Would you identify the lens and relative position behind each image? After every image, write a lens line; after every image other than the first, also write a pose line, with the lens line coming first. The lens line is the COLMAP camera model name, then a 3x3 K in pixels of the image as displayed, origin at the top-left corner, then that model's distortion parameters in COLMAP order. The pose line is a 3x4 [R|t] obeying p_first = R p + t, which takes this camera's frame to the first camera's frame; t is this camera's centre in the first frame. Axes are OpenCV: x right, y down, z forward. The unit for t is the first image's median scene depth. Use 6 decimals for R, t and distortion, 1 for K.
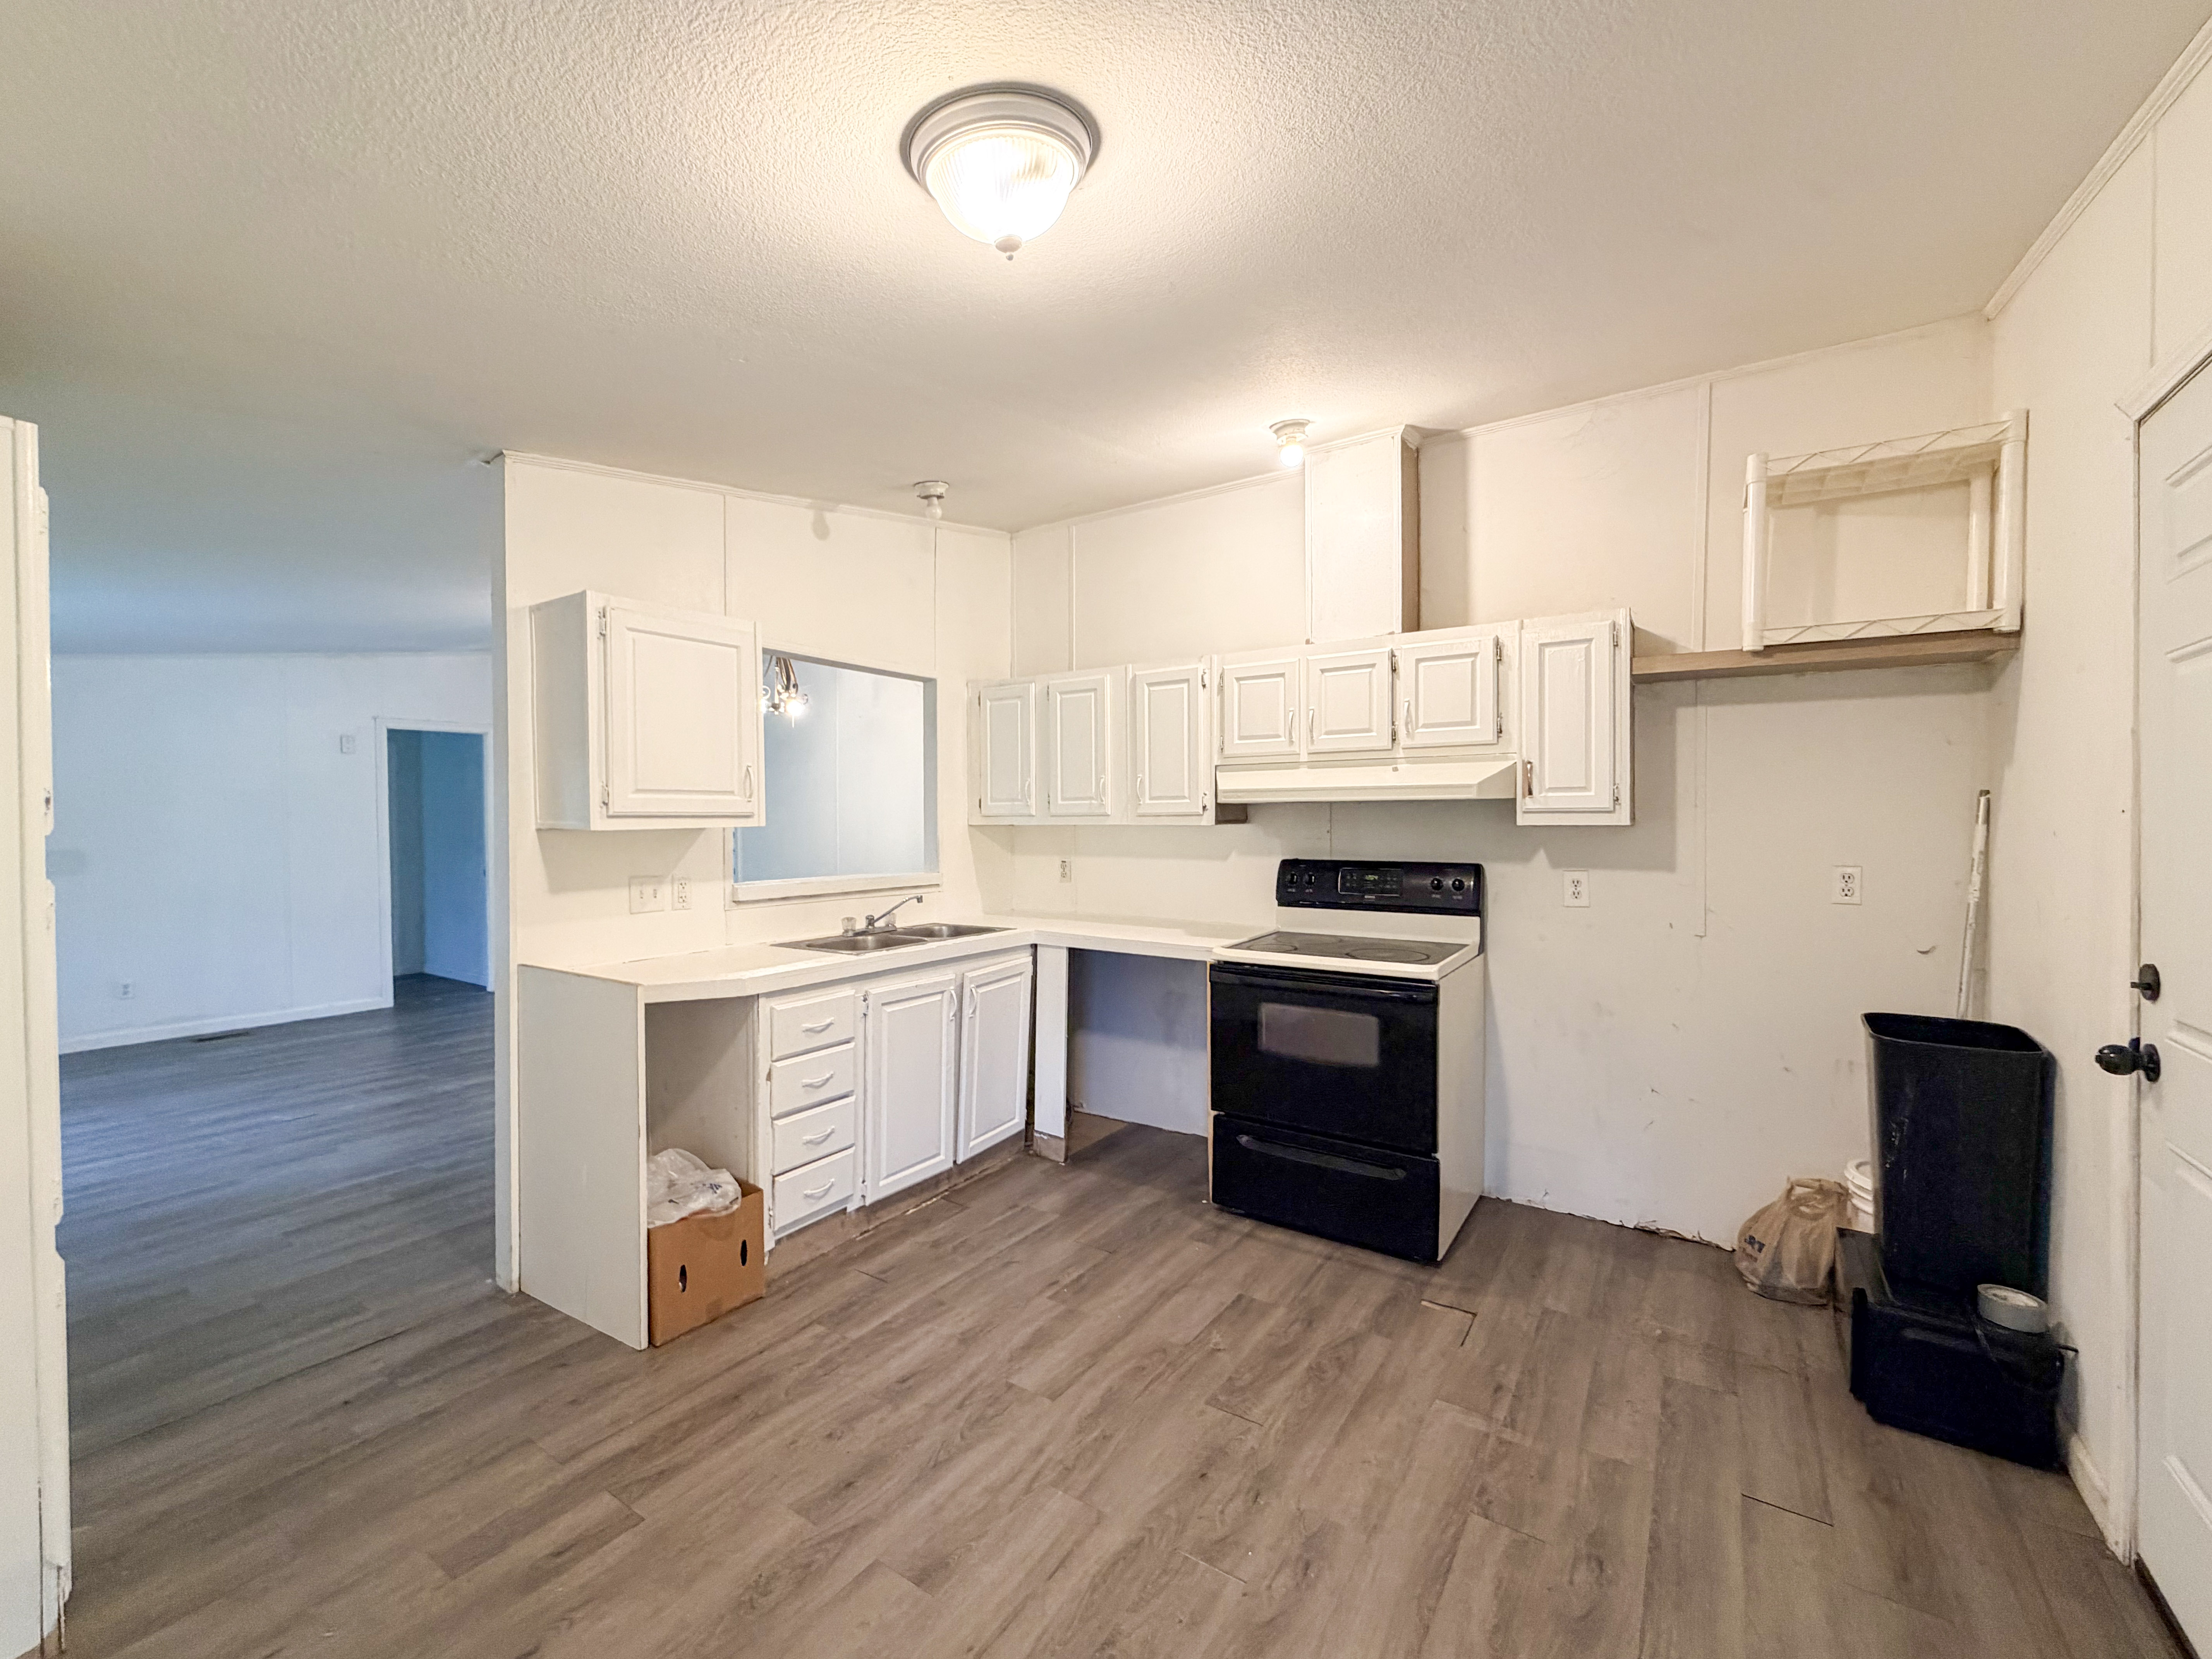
lens RADIAL K [[892.9, 0, 1101.2], [0, 892.9, 833.8], [0, 0, 1]] dist [-0.000779, 0.000148]
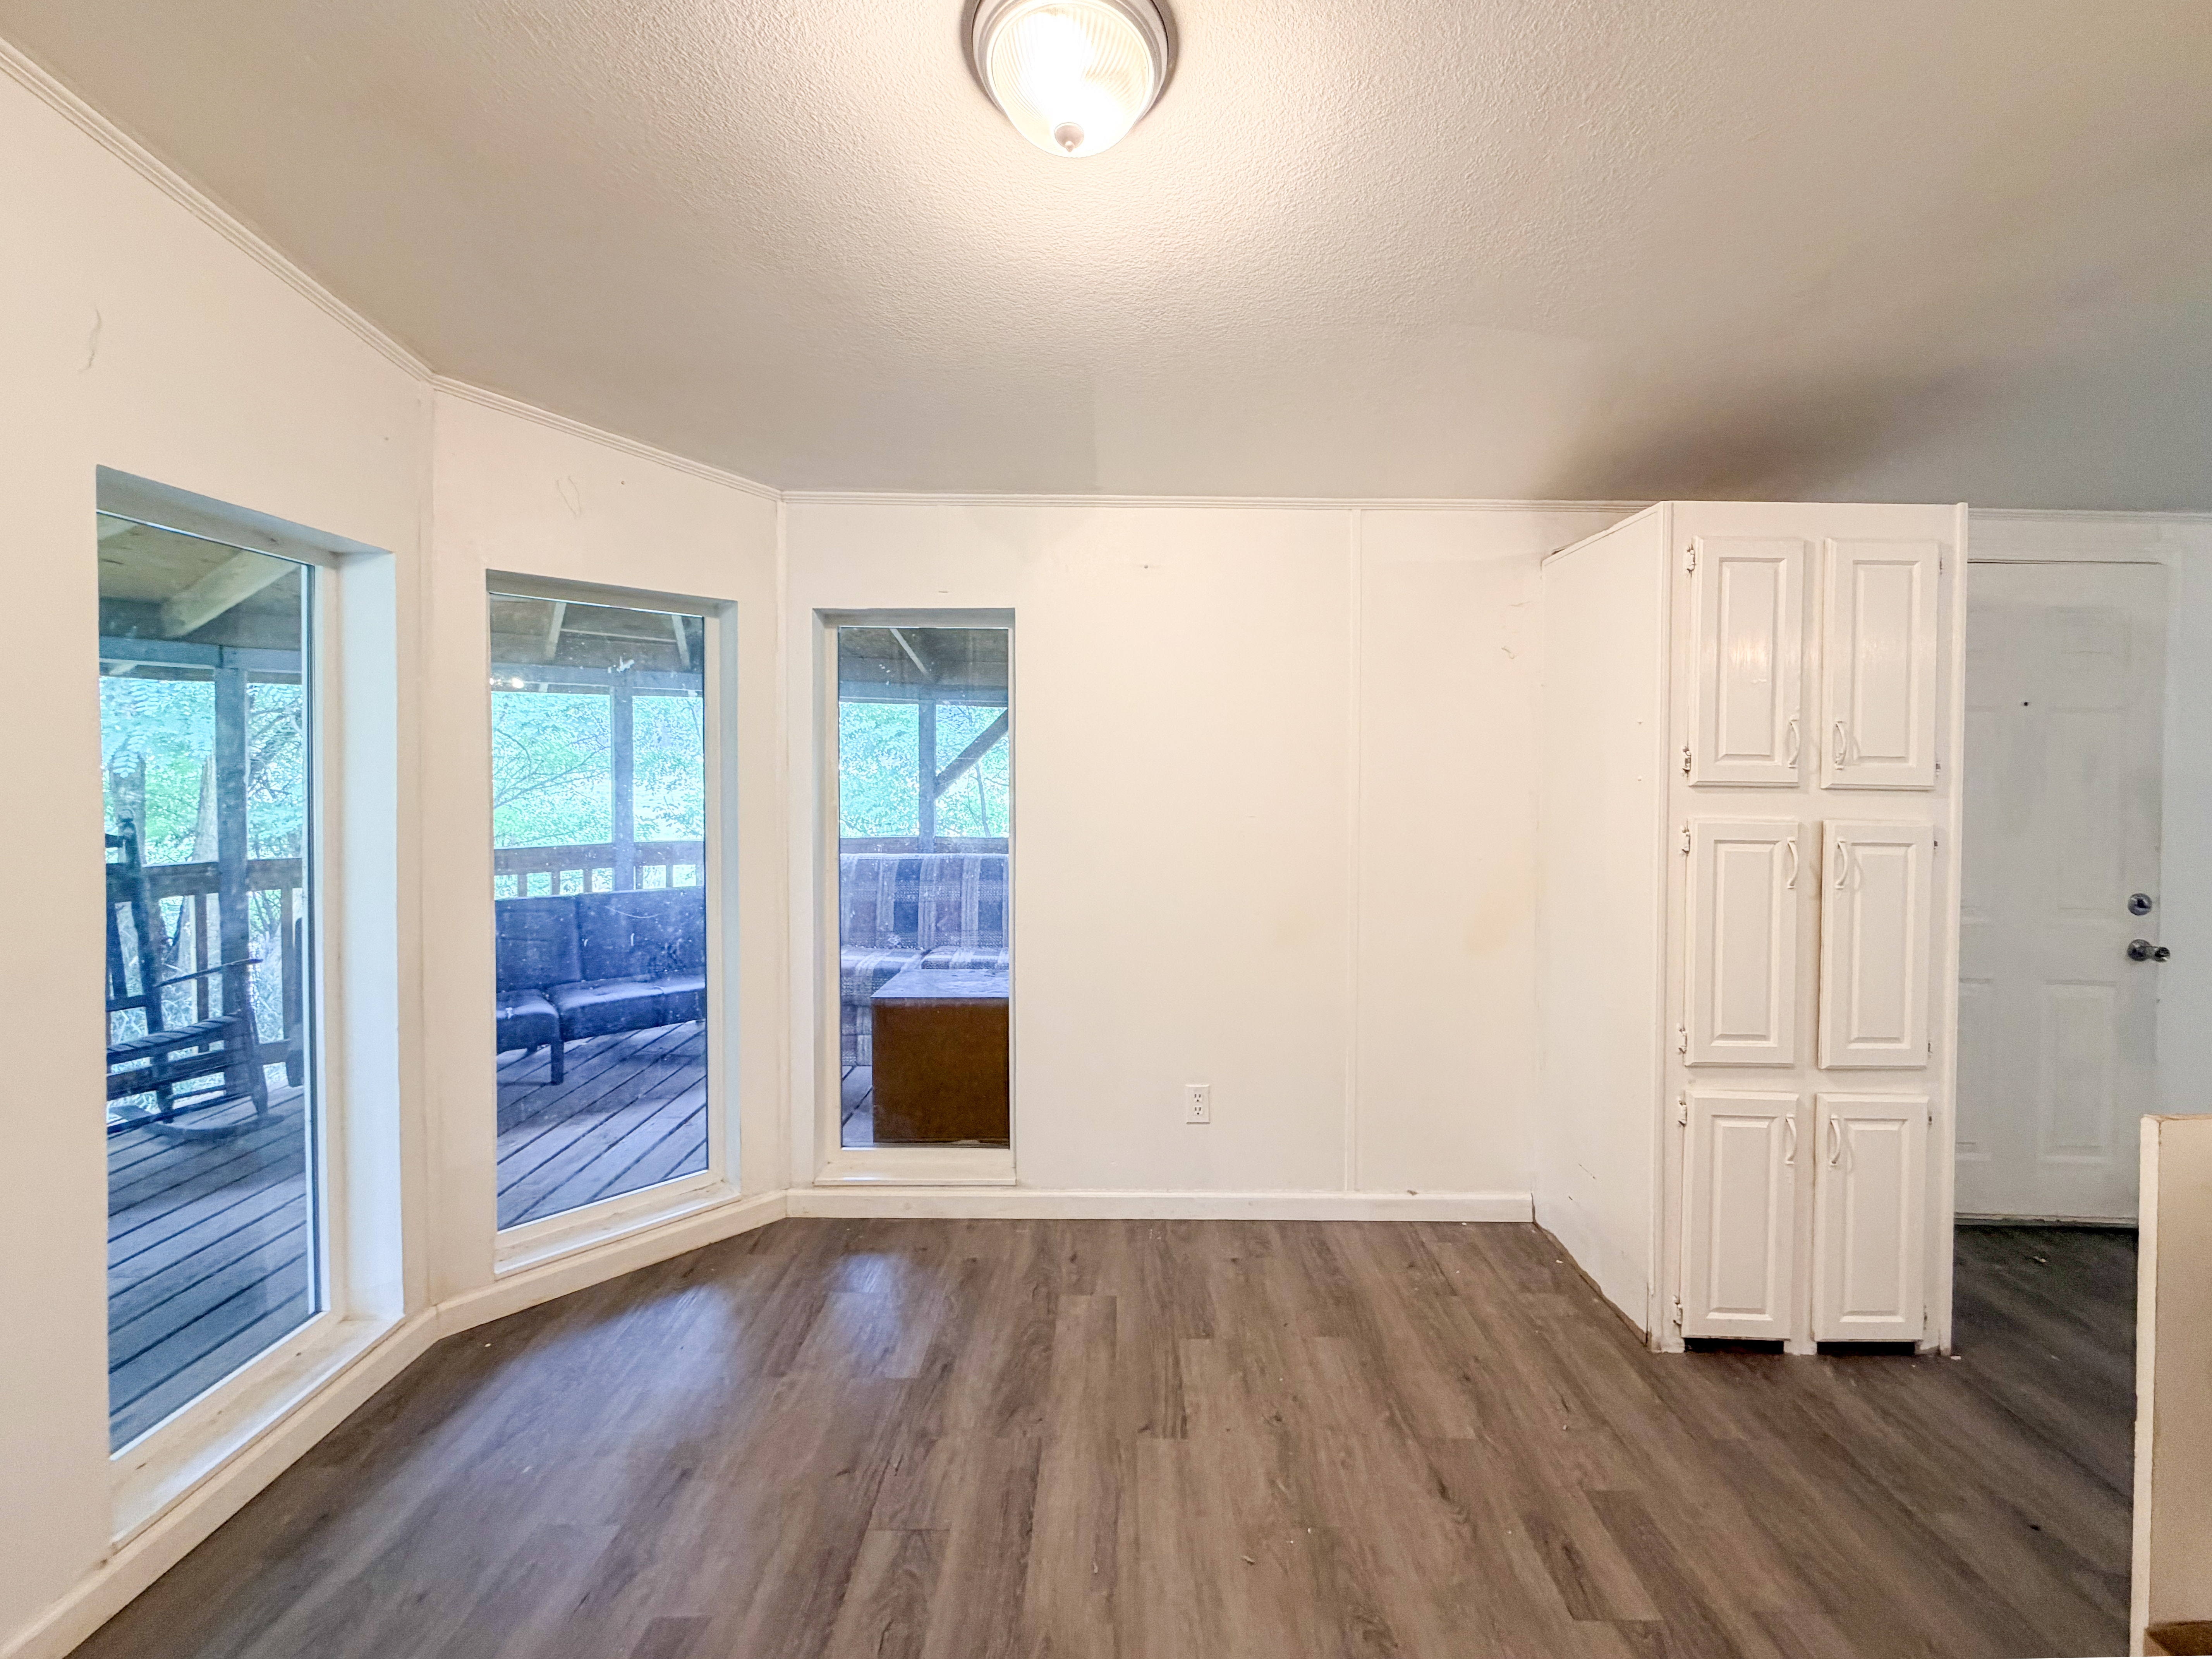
lens RADIAL K [[892.9, 0, 1120.5], [0, 892.9, 805.5], [0, 0, 1]] dist [-0.000779, 0.000148]
pose [[-0.836346, 0.010173, -0.548108, 0.165719], [-0.012958, 0.999182, 0.038317, -0.004249], [0.548049, 0.039148, -0.835529, 0.842383]]
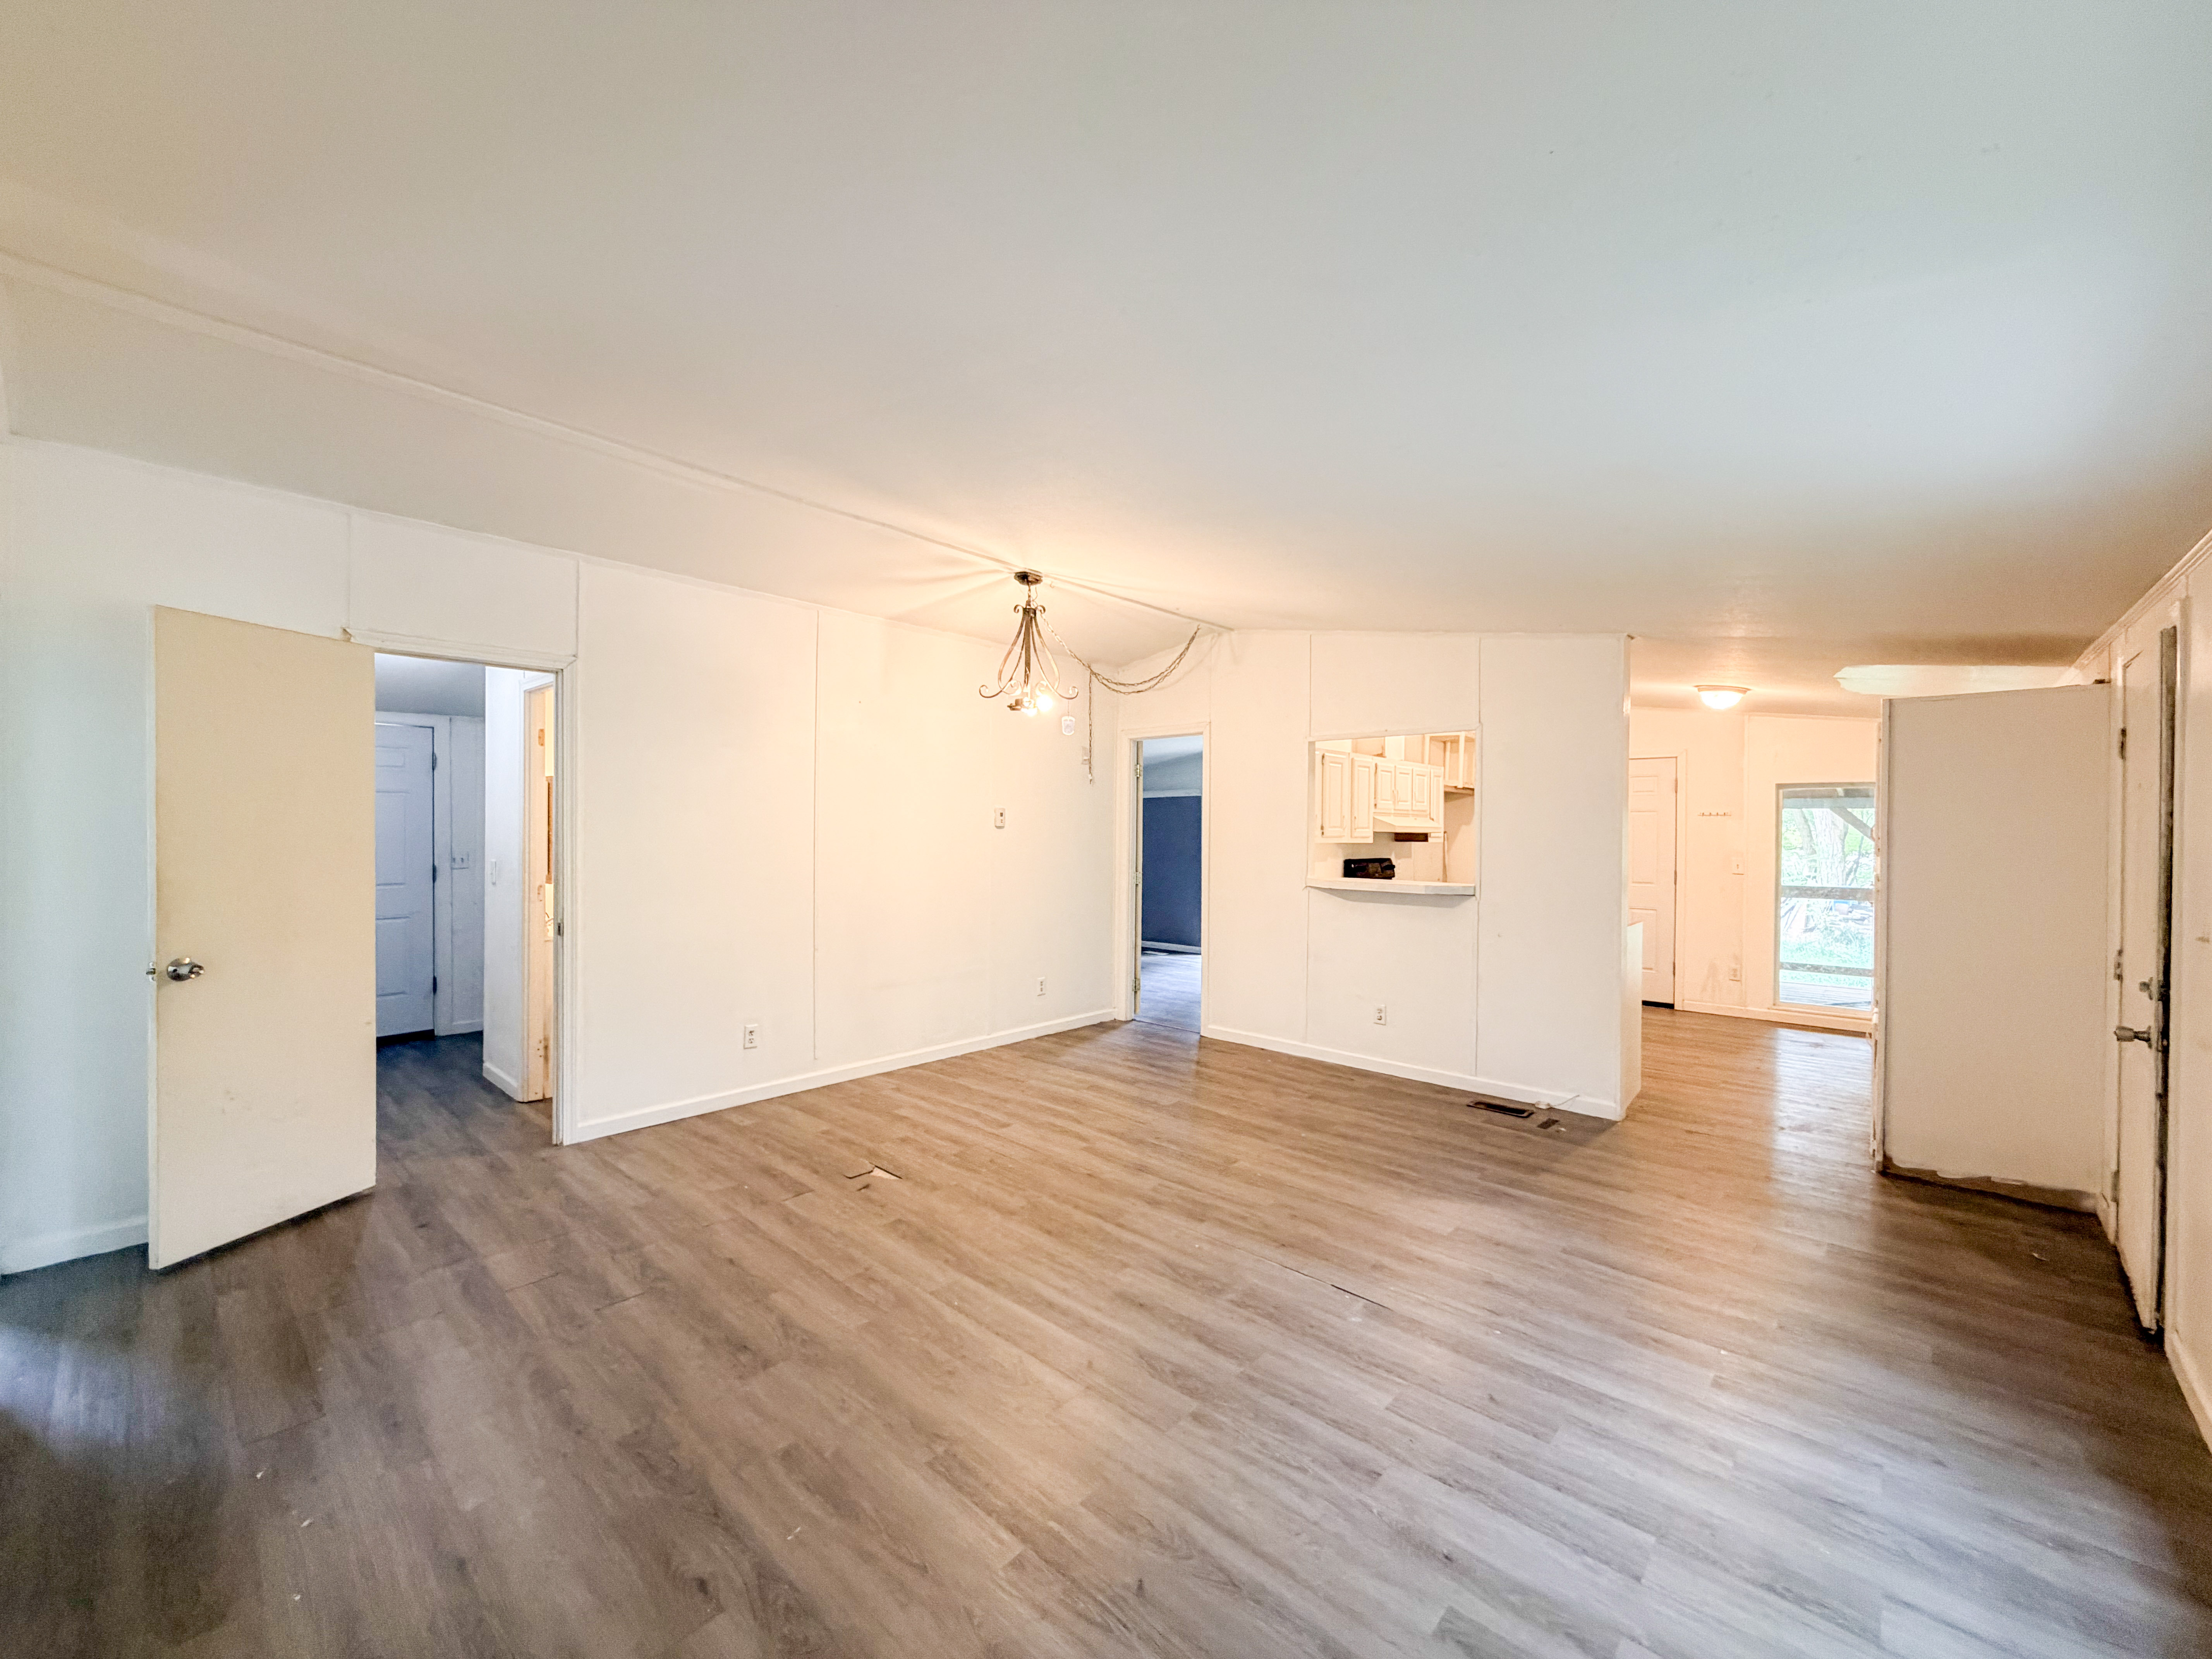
lens RADIAL K [[892.9, 0, 1091.7], [0, 892.9, 836.6], [0, 0, 1]] dist [-0.000779, 0.000148]
pose [[0.157750, -0.002742, 0.987475, -2.312790], [-0.002570, 0.999992, 0.003187, -0.033697], [-0.987476, -0.003040, 0.157742, 1.583718]]
